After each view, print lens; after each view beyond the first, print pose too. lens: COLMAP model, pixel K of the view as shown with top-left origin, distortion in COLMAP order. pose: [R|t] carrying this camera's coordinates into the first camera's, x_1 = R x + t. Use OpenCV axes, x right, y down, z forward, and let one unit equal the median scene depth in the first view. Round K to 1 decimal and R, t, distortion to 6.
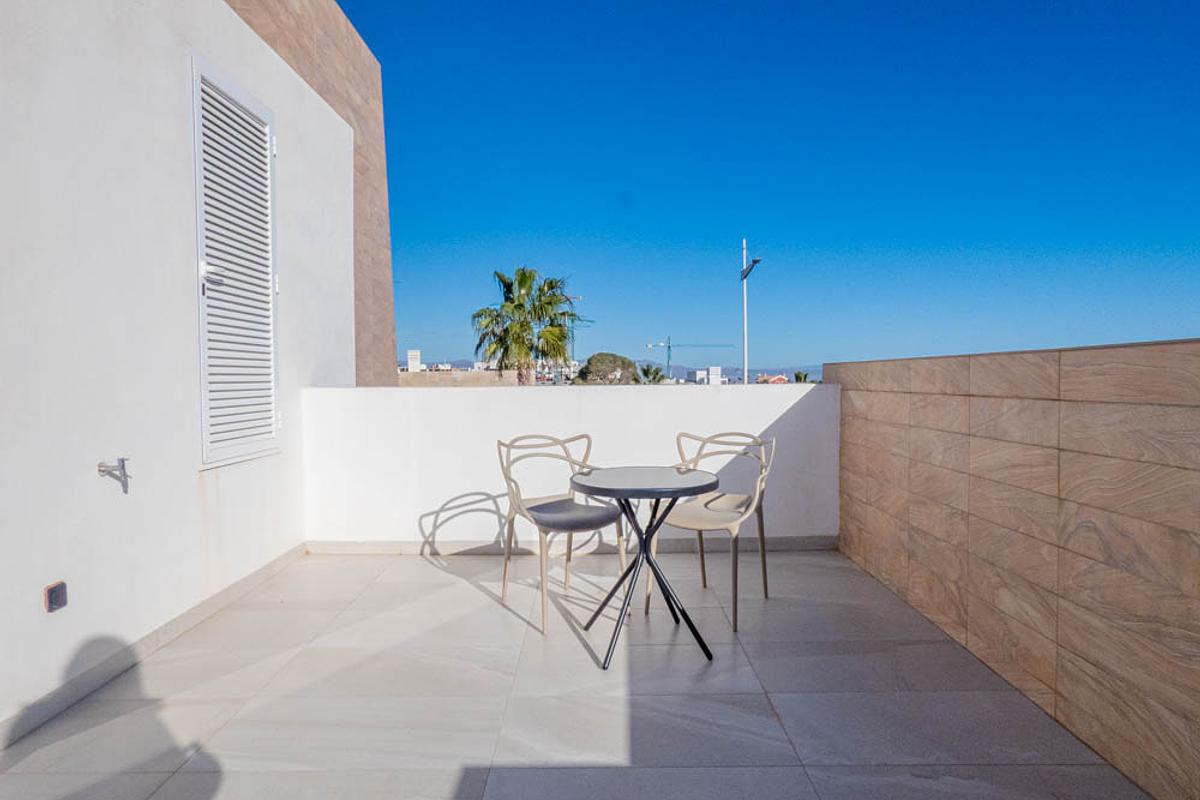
lens RADIAL K [[727.0, 0, 597.5], [0, 727.0, 400.8], [0, 0, 1]] dist [-0.064887, 0.079092]
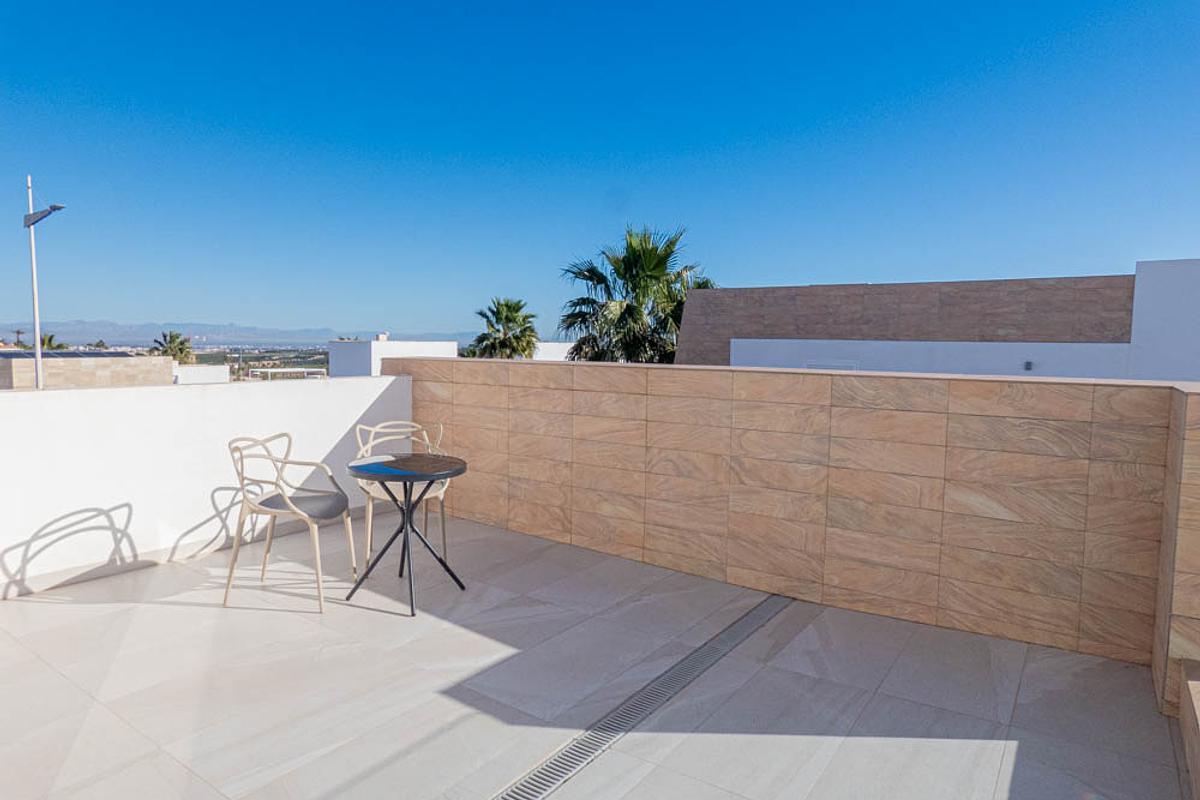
lens RADIAL K [[727.0, 0, 597.5], [0, 727.0, 400.8], [0, 0, 1]] dist [-0.064887, 0.079092]
pose [[0.577429, -0.049247, 0.814954, -0.634804], [0.007249, 0.998449, 0.055200, -0.058908], [-0.816408, -0.025966, 0.576891, 0.004353]]
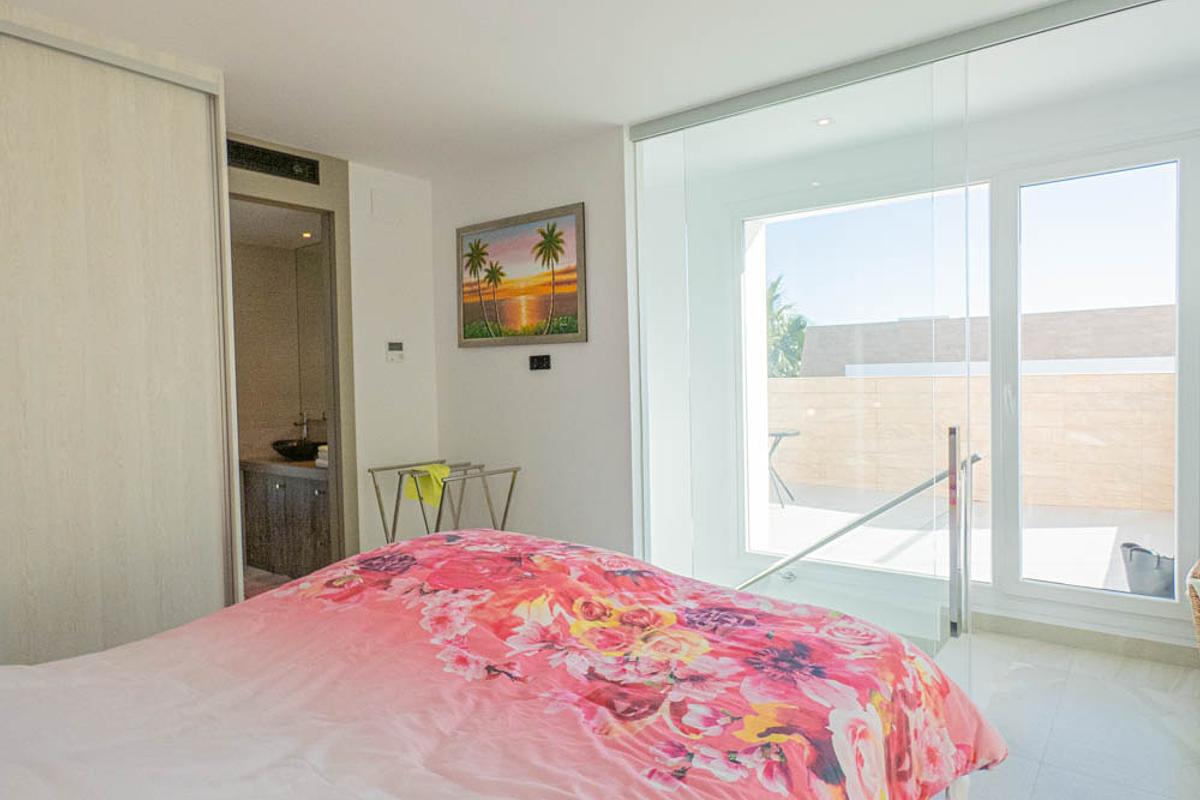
lens RADIAL K [[727.0, 0, 597.5], [0, 727.0, 400.8], [0, 0, 1]] dist [-0.064887, 0.079092]
pose [[0.624267, -0.027310, 0.780734, -1.759760], [0.037885, 0.999271, 0.004662, -0.018838], [-0.780292, 0.026668, 0.624846, -0.040454]]
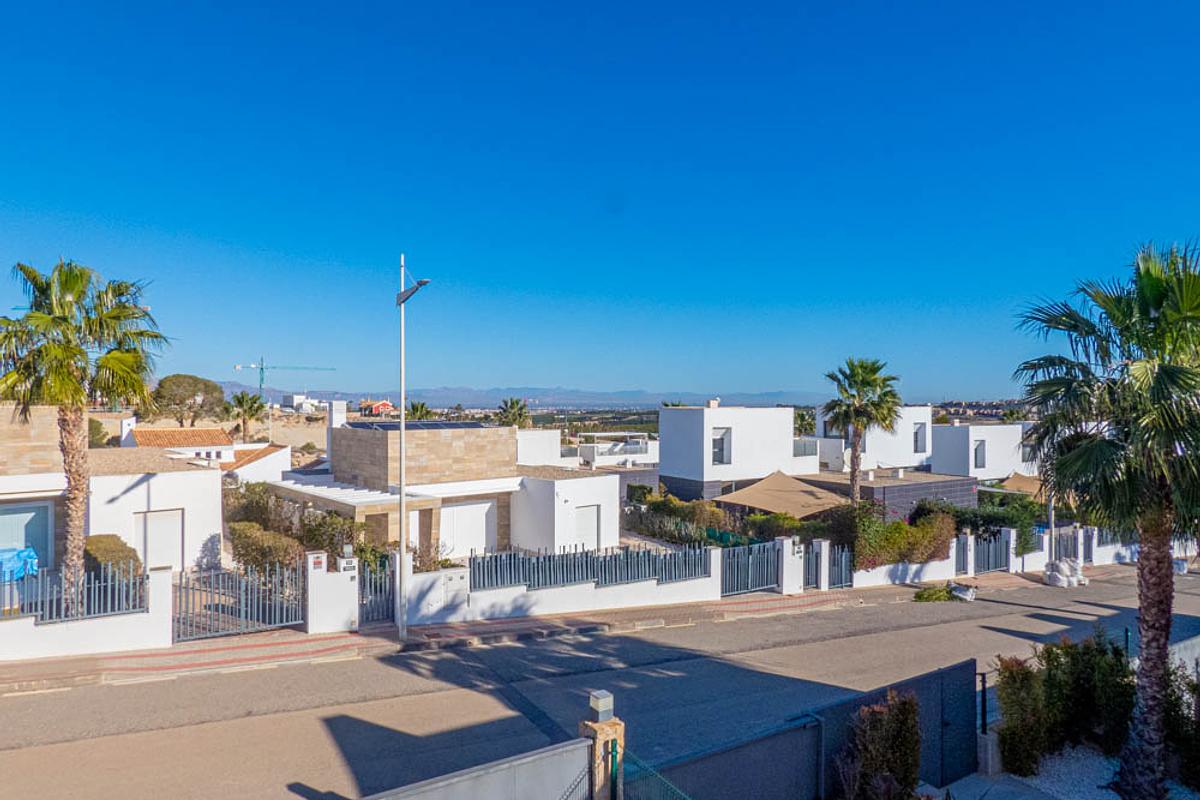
lens RADIAL K [[727.0, 0, 597.5], [0, 727.0, 400.8], [0, 0, 1]] dist [-0.064887, 0.079092]
pose [[0.858273, 0.007510, 0.513138, -0.159533], [0.009646, 0.999480, -0.030761, -0.200823], [-0.513103, 0.031351, 0.857755, 1.210148]]
